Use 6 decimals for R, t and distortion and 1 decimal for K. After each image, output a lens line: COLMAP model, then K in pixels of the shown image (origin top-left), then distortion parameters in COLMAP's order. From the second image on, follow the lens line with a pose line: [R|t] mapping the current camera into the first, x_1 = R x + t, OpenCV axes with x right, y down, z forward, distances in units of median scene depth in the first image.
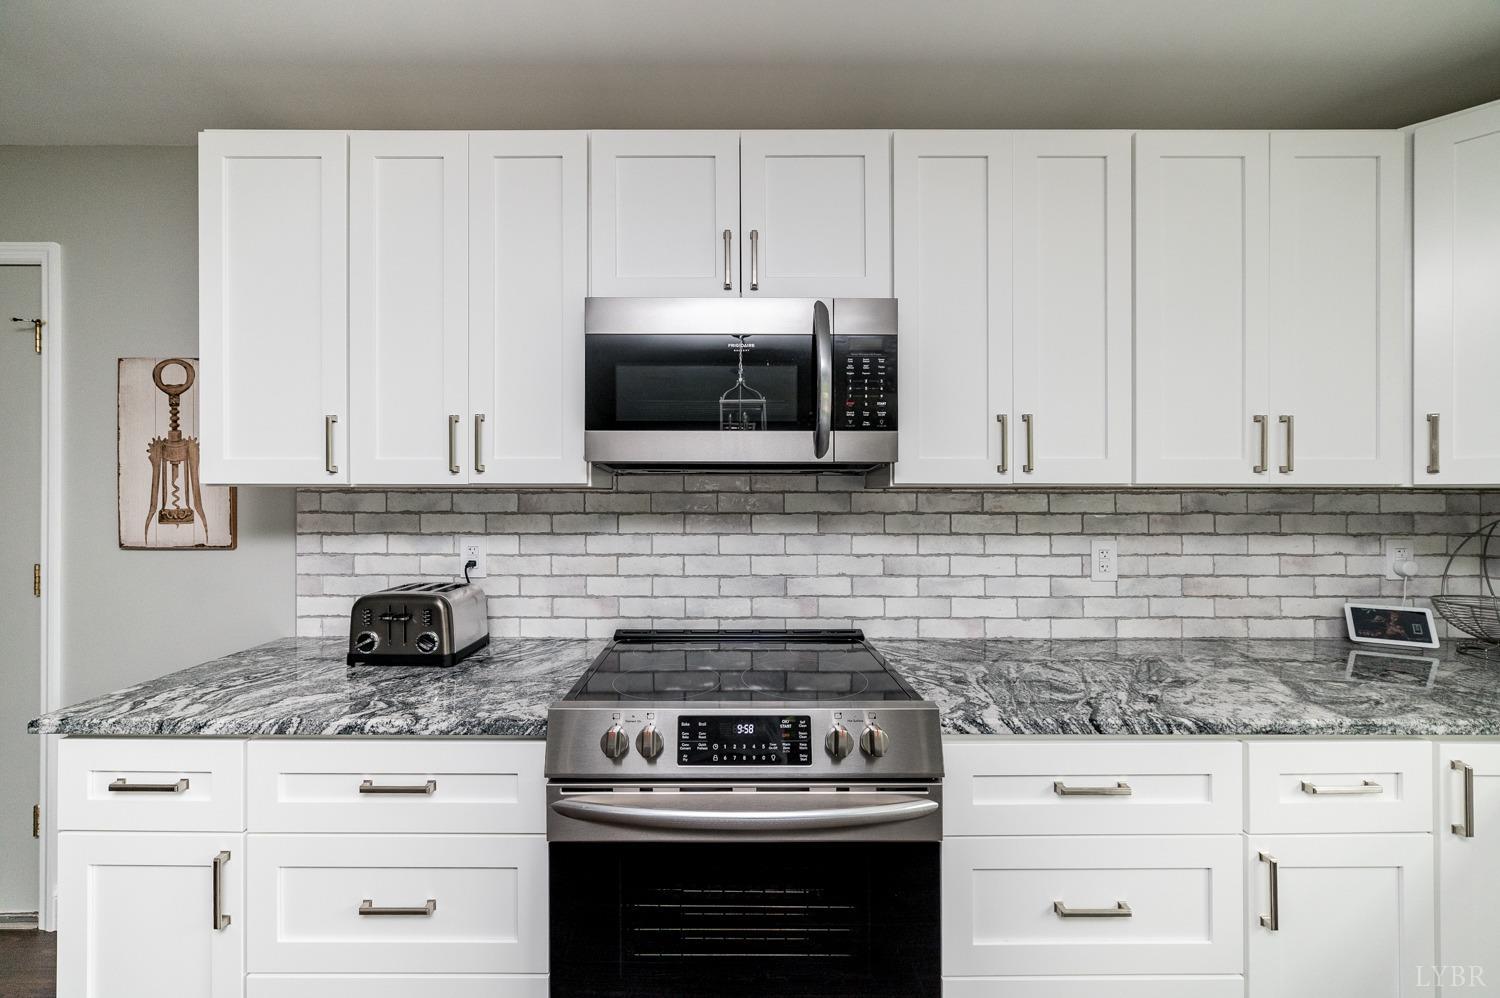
lens RADIAL K [[576.9, 0, 728.8], [0, 576.9, 493.2], [0, 0, 1]] dist [-0.001462, -0.000039]
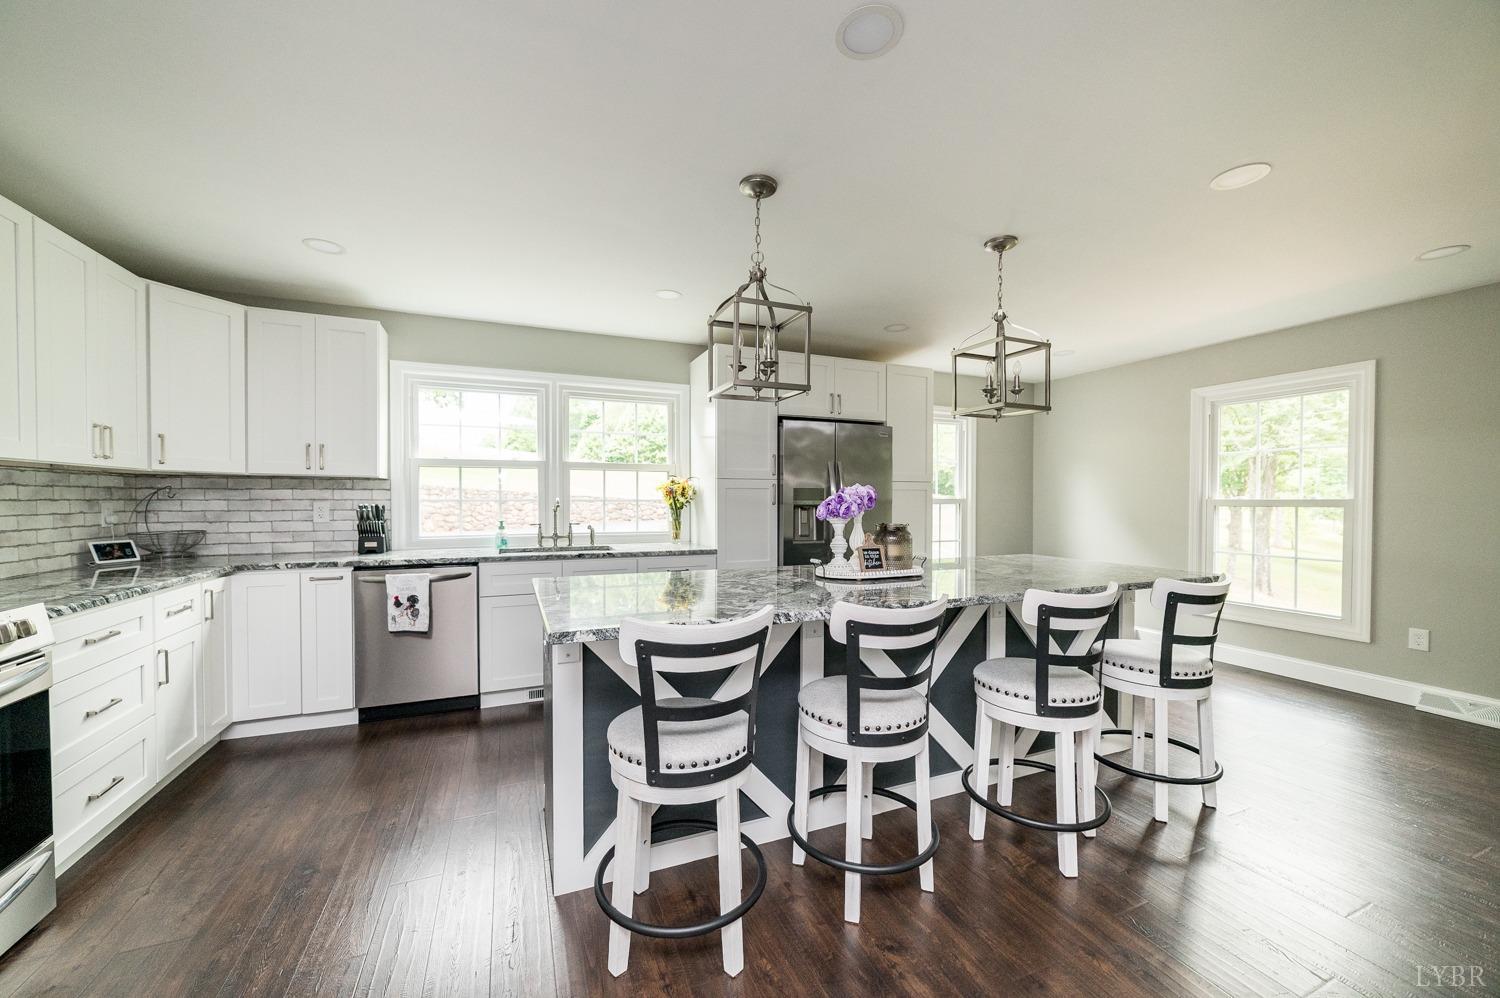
lens RADIAL K [[566.8, 0, 749.8], [0, 566.8, 506.4], [0, 0, 1]] dist [-0.001179, 0.000240]
pose [[-0.393962, -0.014282, 0.919016, -1.334648], [-0.005391, 0.999898, 0.013228, 0.072033], [-0.919111, 0.000257, -0.393998, -0.086436]]
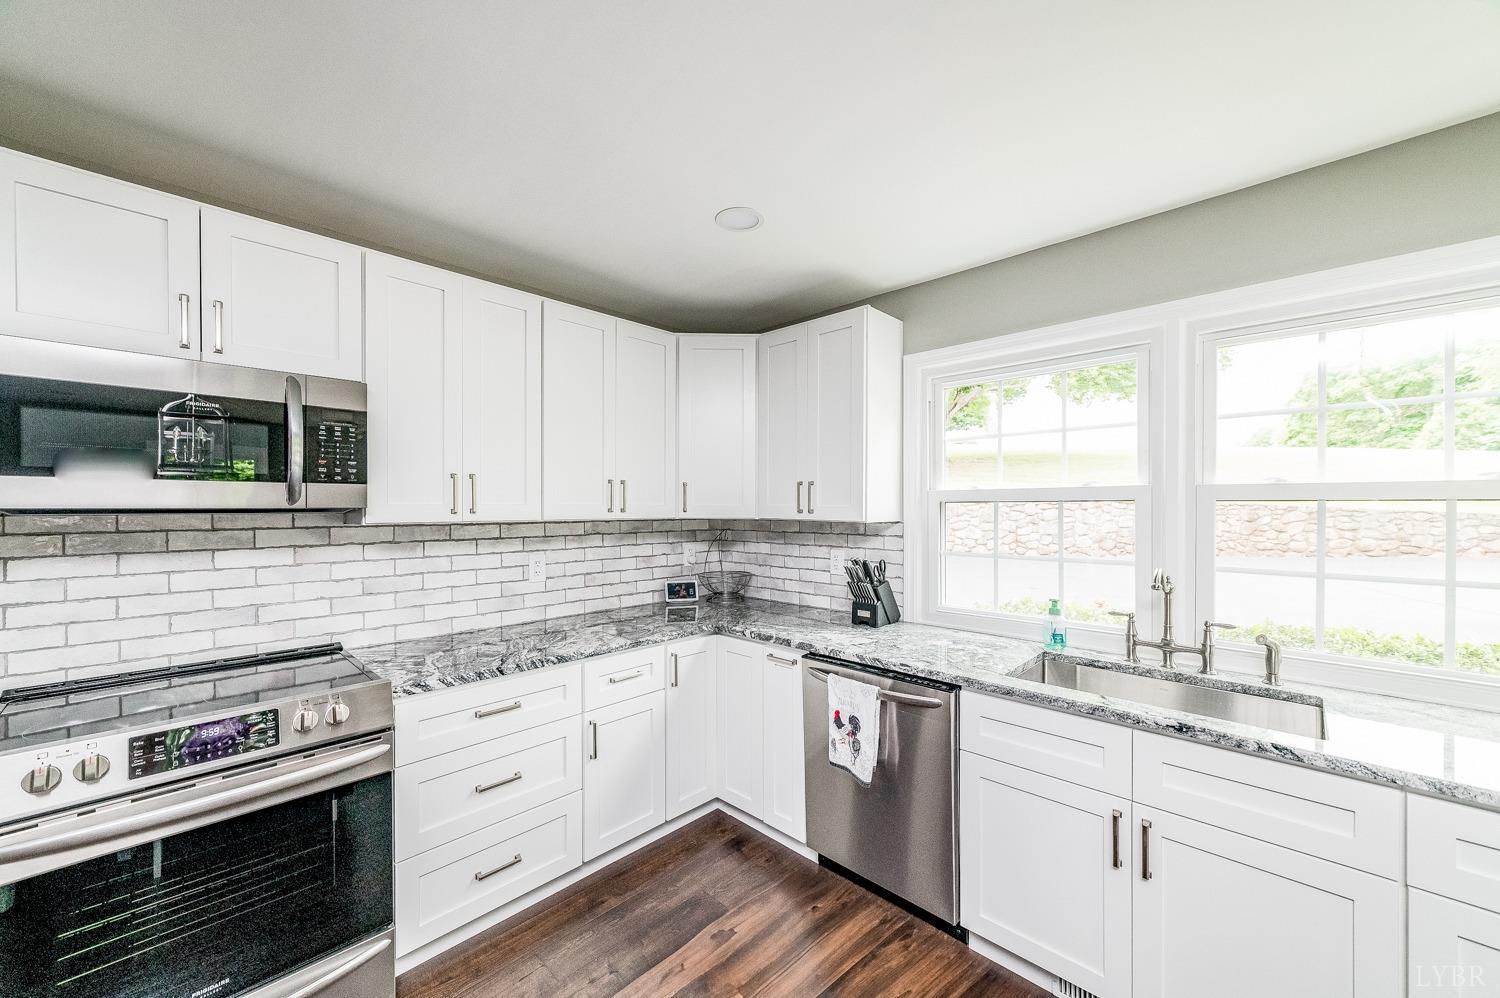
lens RADIAL K [[566.8, 0, 749.8], [0, 566.8, 506.4], [0, 0, 1]] dist [-0.001179, 0.000240]
pose [[0.693339, -0.000772, 0.720611, -0.032946], [-0.002419, 0.999991, 0.003399, -0.061799], [-0.720608, -0.004100, 0.693331, -0.511837]]
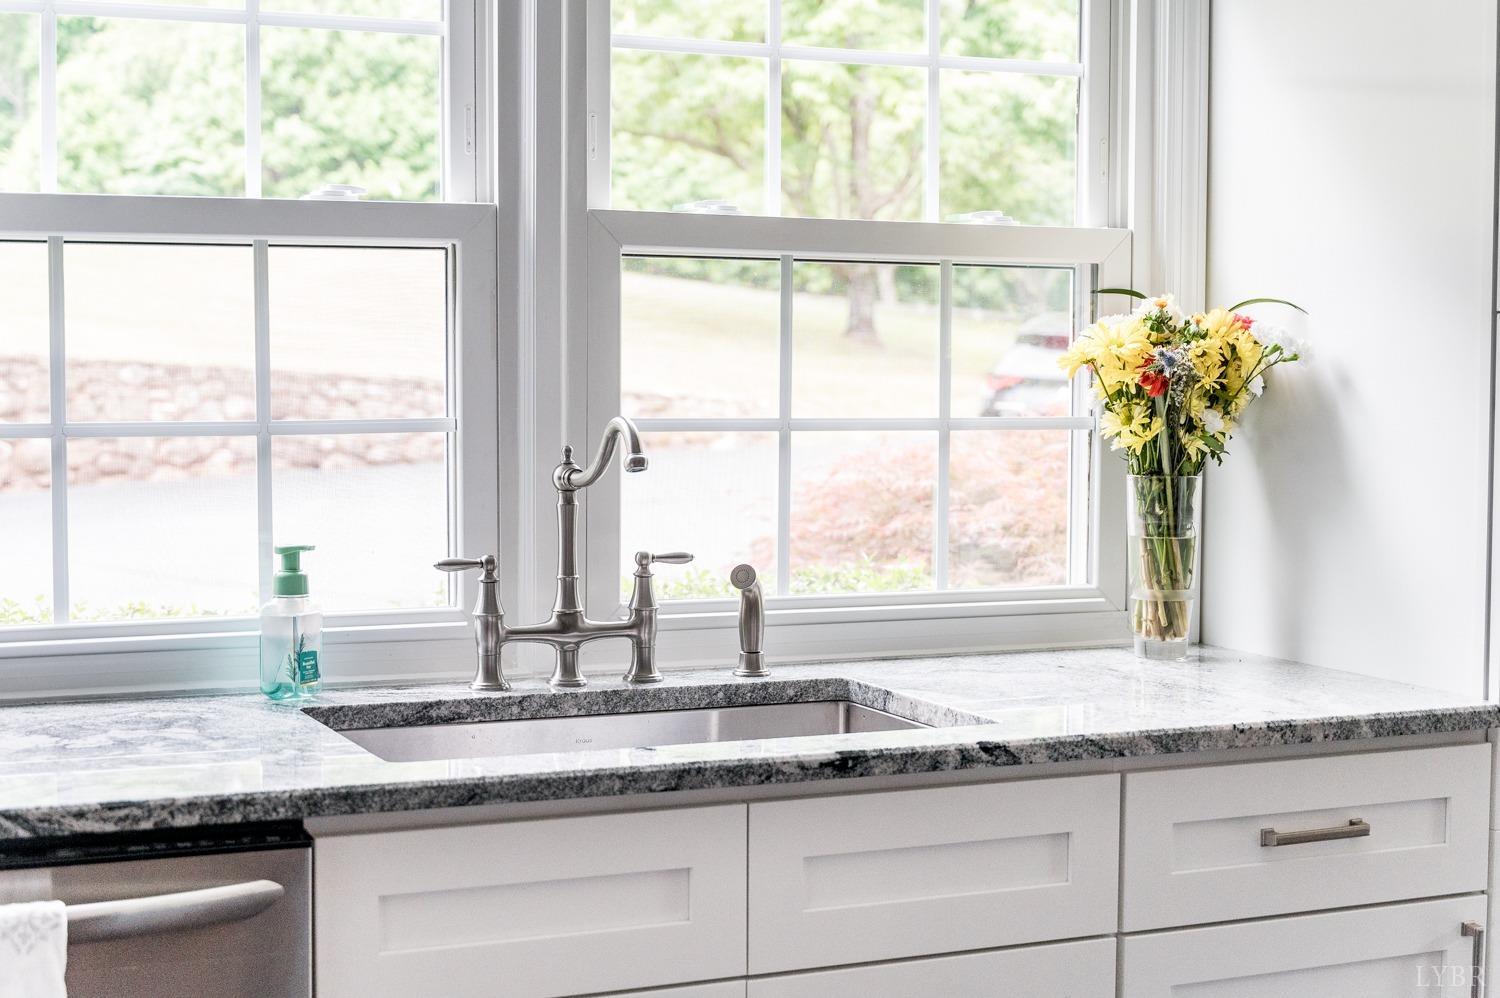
lens RADIAL K [[2308.2, 0, 750.0], [0, 2308.2, 499.0], [0, 0, 1]] dist [-0.007724, 0.003175]
pose [[-0.411786, -0.055444, 0.909593, -0.326546], [-0.008150, 0.998332, 0.057164, 0.028729], [-0.911244, 0.016126, -0.411550, 0.376637]]
